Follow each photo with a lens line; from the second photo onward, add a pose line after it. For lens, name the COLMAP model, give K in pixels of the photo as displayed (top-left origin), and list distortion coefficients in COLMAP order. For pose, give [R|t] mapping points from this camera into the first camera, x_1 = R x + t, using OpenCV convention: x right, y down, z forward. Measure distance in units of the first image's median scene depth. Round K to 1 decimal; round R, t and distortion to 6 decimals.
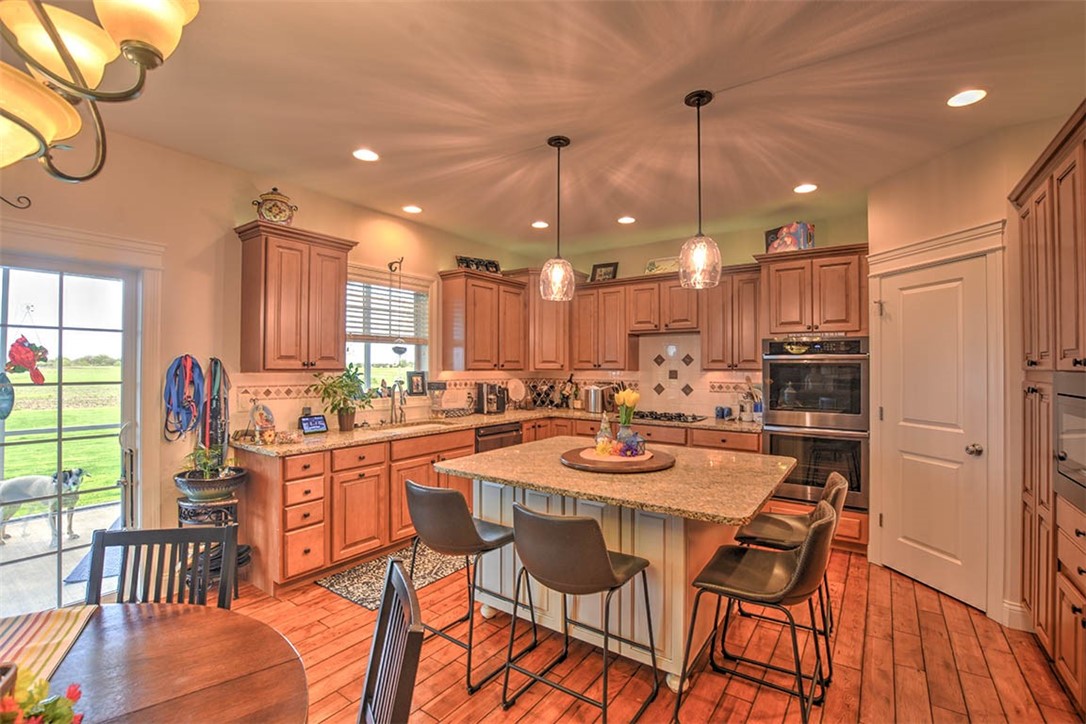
lens RADIAL K [[483.6, 0, 549.1], [0, 483.6, 362.1], [0, 0, 1]] dist [-0.031966, 0.005574]
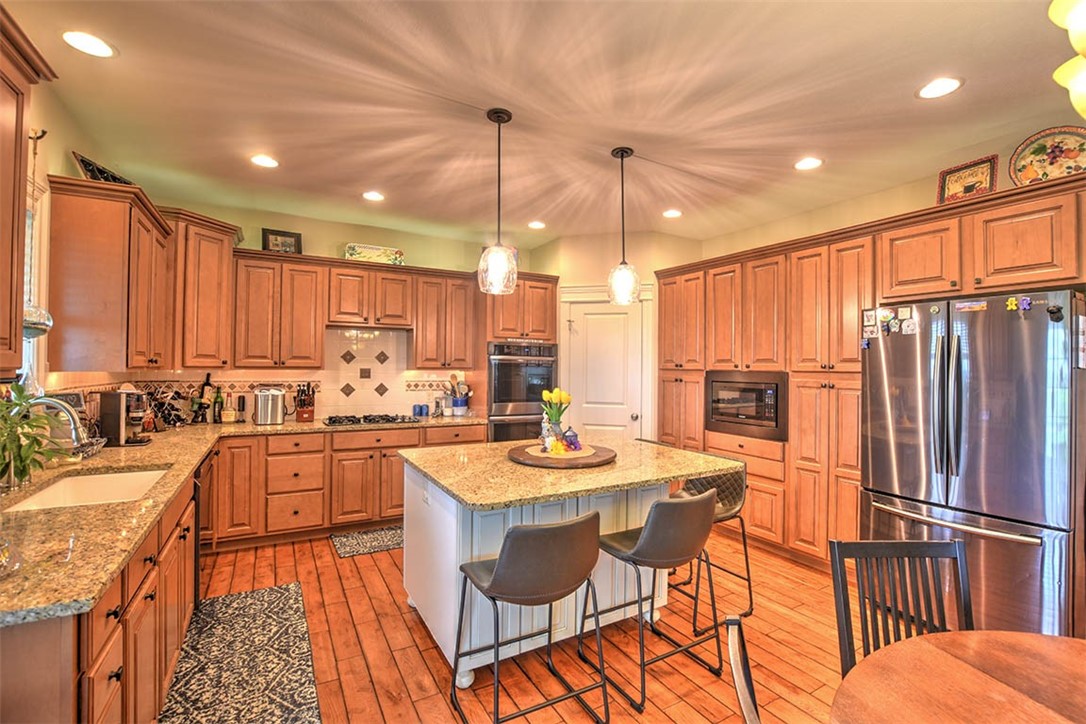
lens RADIAL K [[481.0, 0, 559.0], [0, 481.0, 358.7], [0, 0, 1]] dist [-0.025642, -0.000036]
pose [[0.417508, 0.017700, 0.908501, -0.552246], [-0.016952, 0.999788, -0.011688, 0.003356], [-0.908515, -0.010521, 0.417719, 0.387879]]
